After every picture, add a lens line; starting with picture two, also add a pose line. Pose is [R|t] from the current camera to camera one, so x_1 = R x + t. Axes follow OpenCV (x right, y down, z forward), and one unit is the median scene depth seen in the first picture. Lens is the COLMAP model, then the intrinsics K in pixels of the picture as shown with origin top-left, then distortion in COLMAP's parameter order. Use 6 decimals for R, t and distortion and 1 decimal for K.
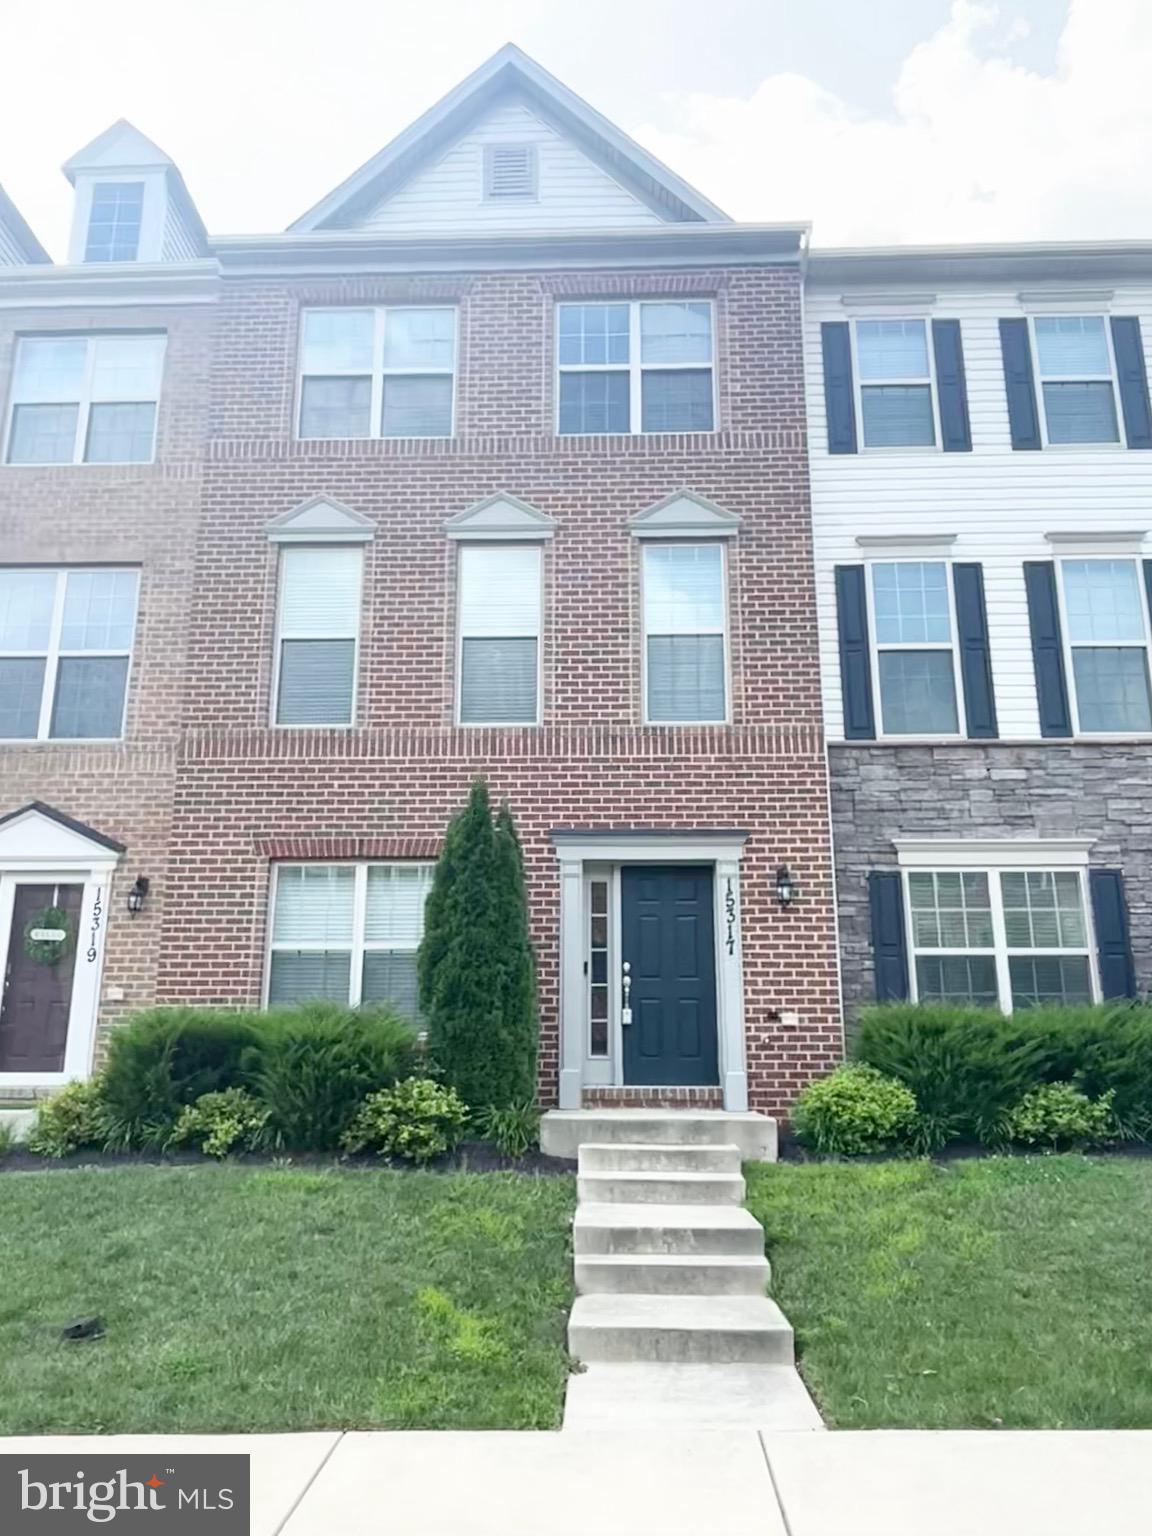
lens RADIAL K [[1150.4, 0, 579.6], [0, 1150.4, 796.4], [0, 0, 1]] dist [0.067028, -0.107430]
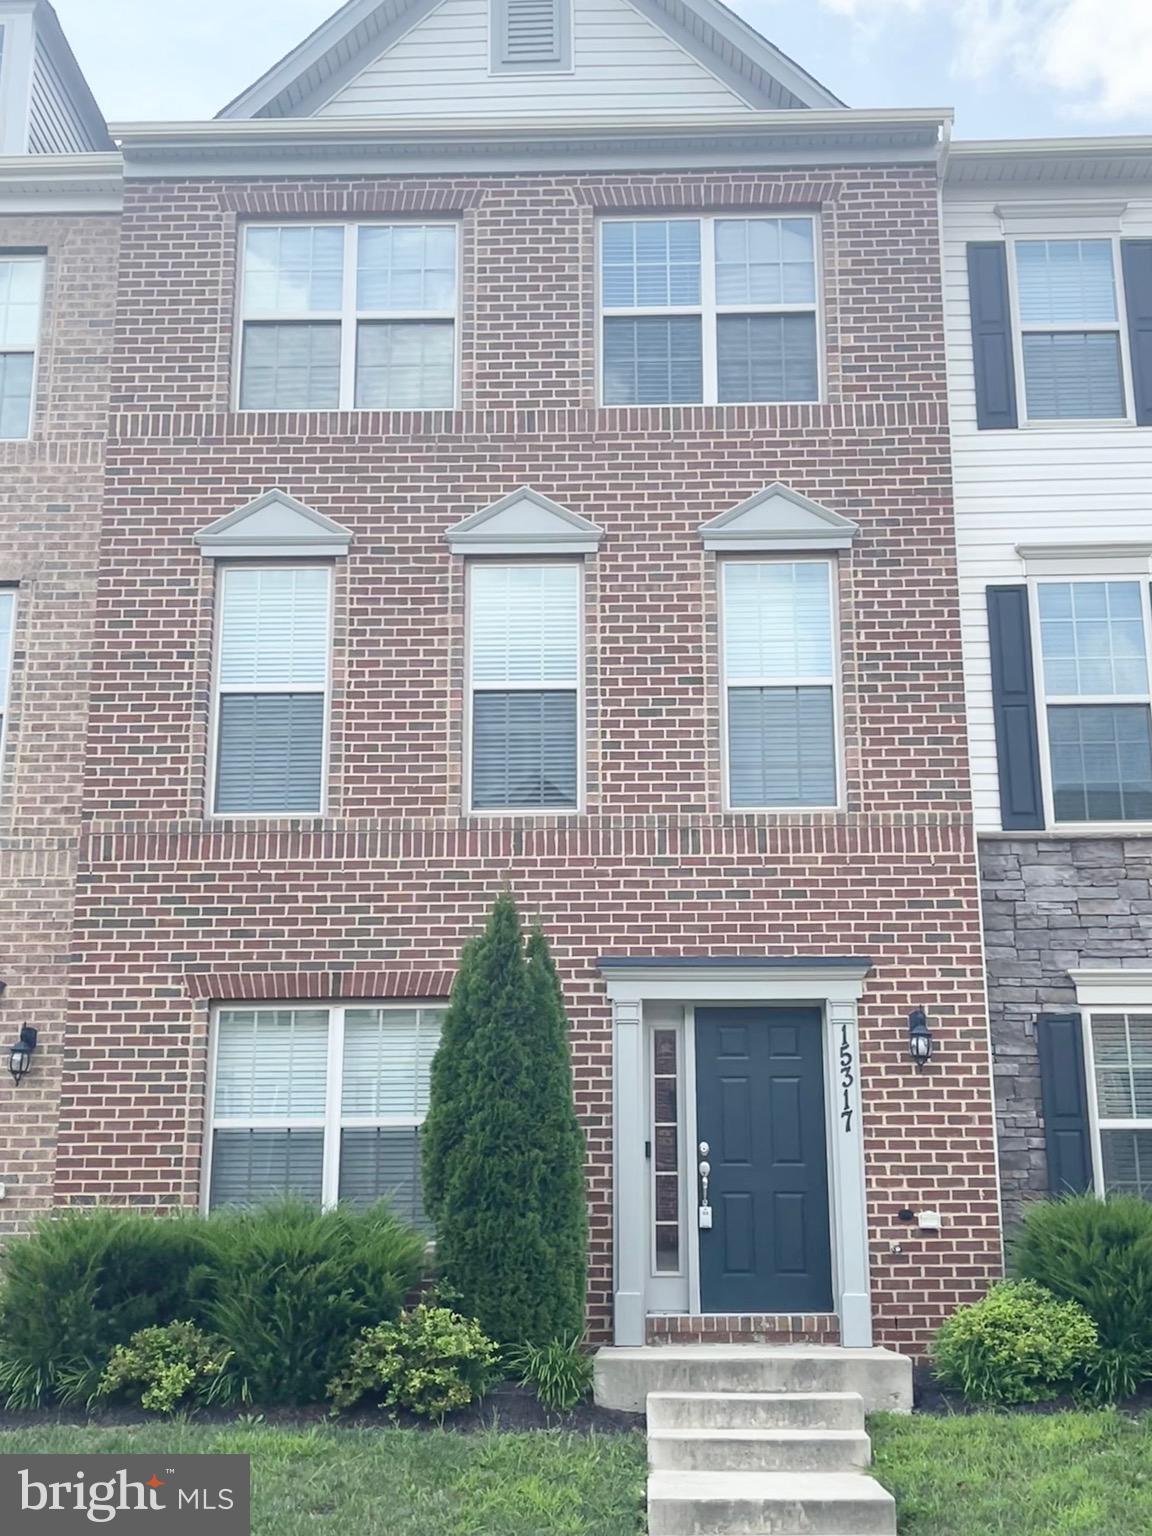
lens RADIAL K [[2072.3, 0, 585.0], [0, 2072.3, 767.9], [0, 0, 1]] dist [0.175774, -0.609250]
pose [[0.999897, -0.005190, 0.013356, -0.049928], [0.005253, 0.999975, -0.004700, -0.084793], [-0.013332, 0.004769, 0.999900, -0.310009]]
